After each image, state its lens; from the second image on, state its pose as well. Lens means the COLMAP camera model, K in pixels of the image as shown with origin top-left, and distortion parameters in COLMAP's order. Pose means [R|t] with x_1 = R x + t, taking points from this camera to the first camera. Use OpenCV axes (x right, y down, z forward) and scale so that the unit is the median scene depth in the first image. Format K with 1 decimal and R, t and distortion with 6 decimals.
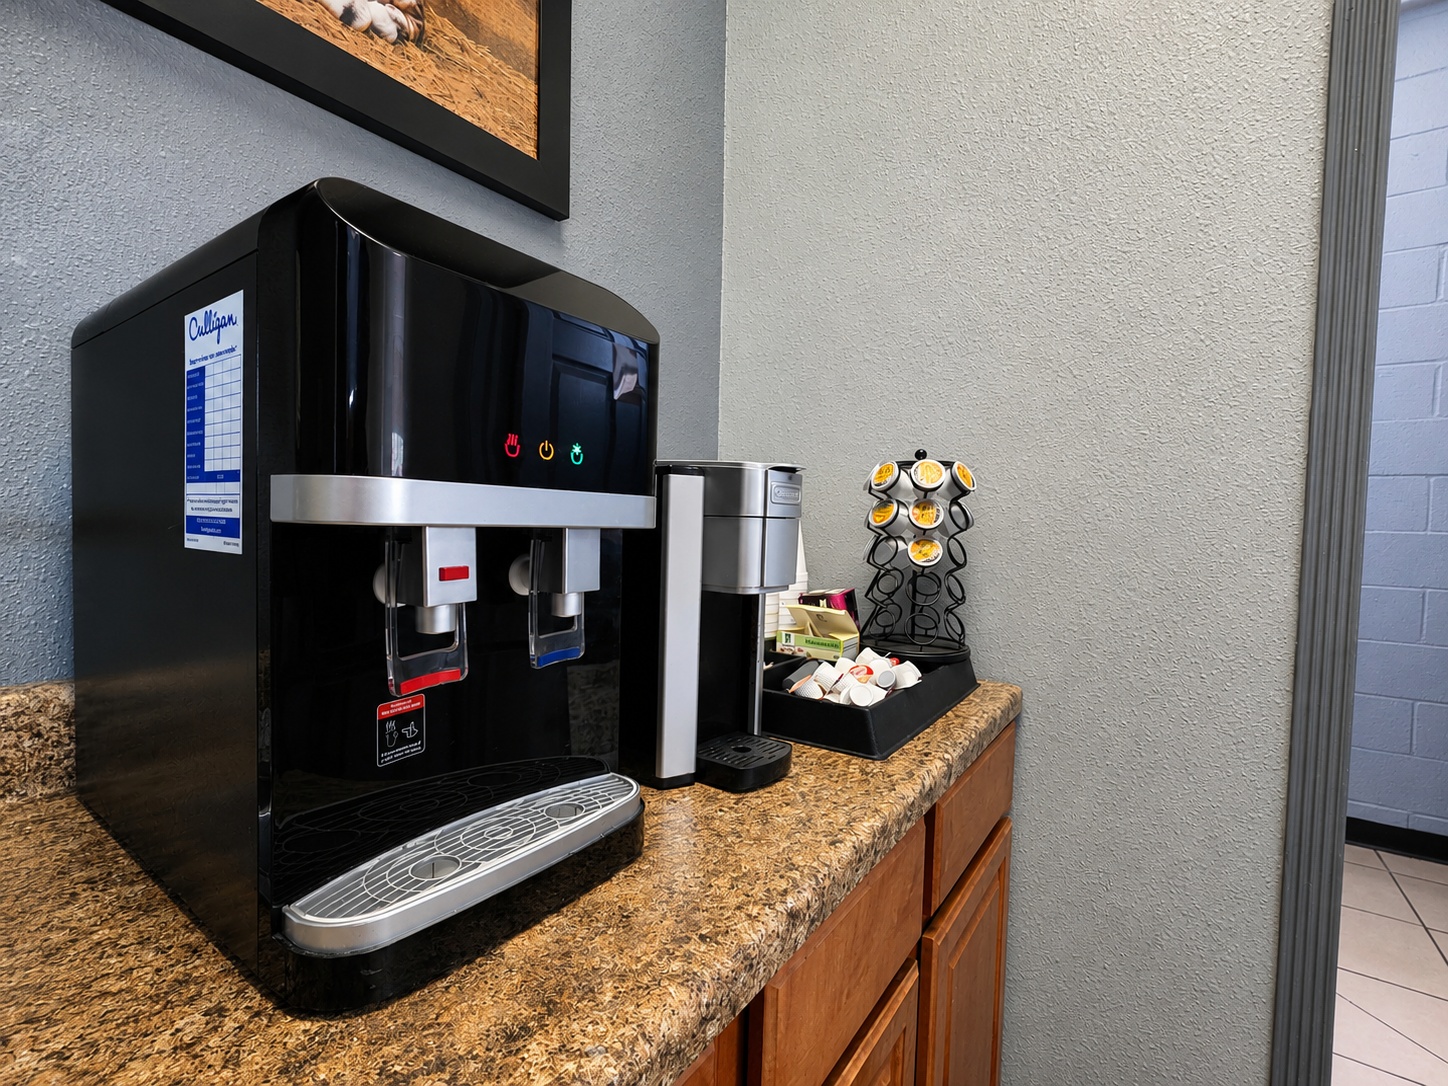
lens RADIAL K [[665.4, 0, 721.0], [0, 665.4, 547.5], [0, 0, 1]] dist [-0.012425, 0.000460]
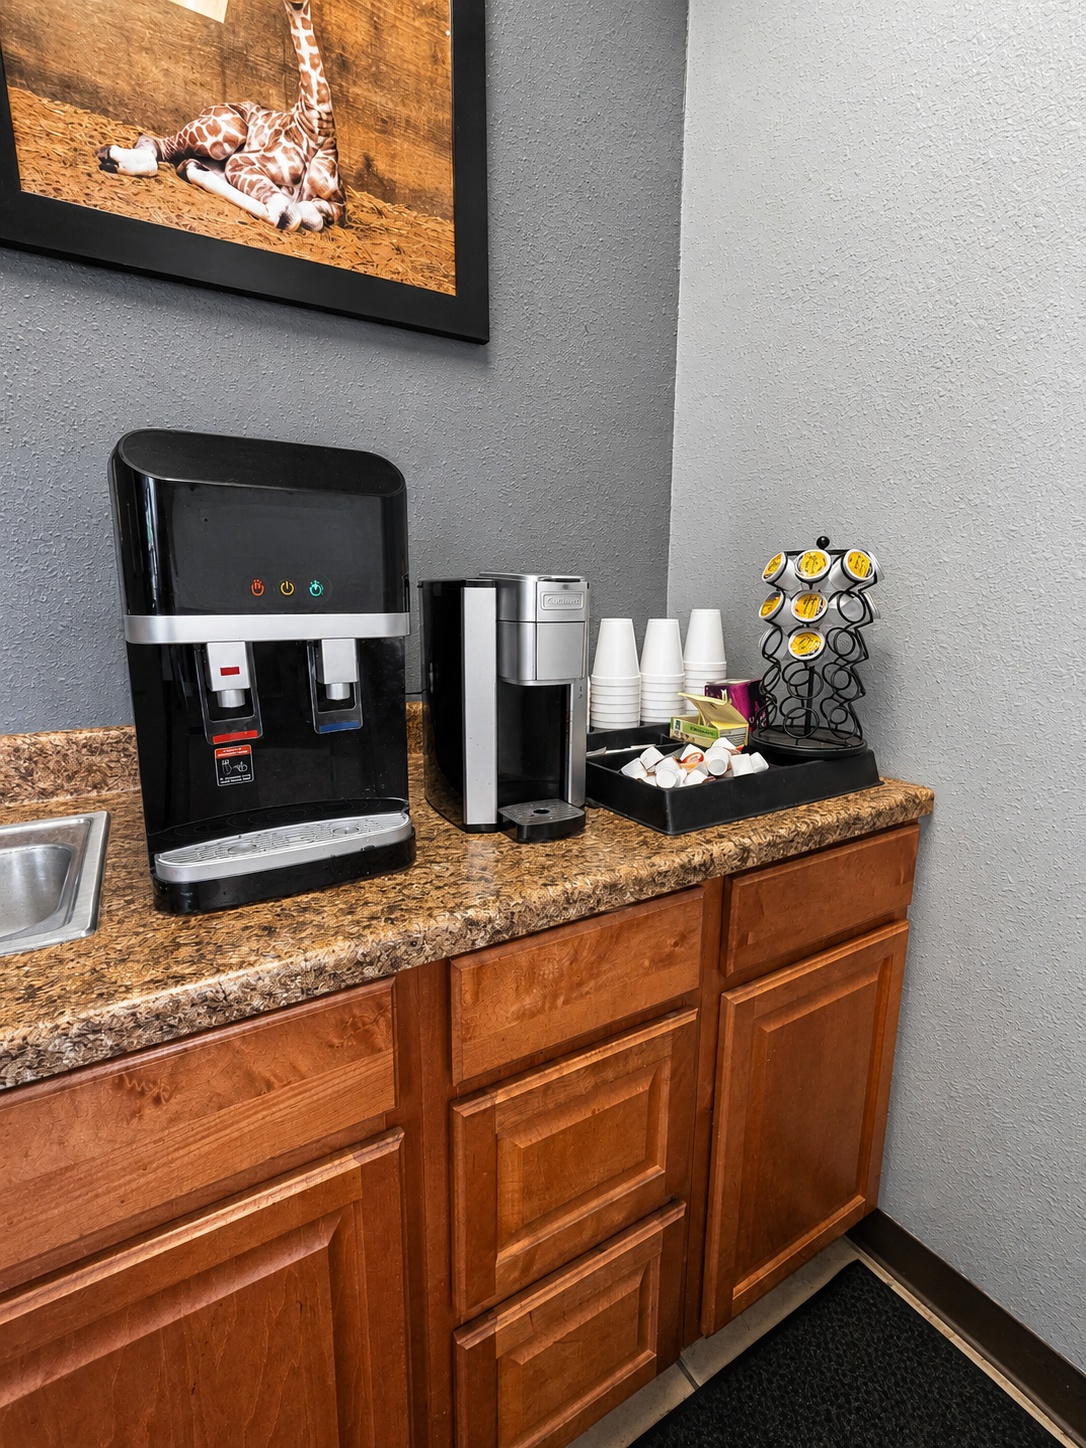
lens RADIAL K [[665.4, 0, 548.4], [0, 665.4, 720.5], [0, 0, 1]] dist [-0.012425, 0.000460]
pose [[0.915410, 0.053345, -0.398971, 0.538918], [0.004324, 0.989819, 0.142266, -0.038274], [0.402498, -0.131957, 0.905860, -0.088890]]
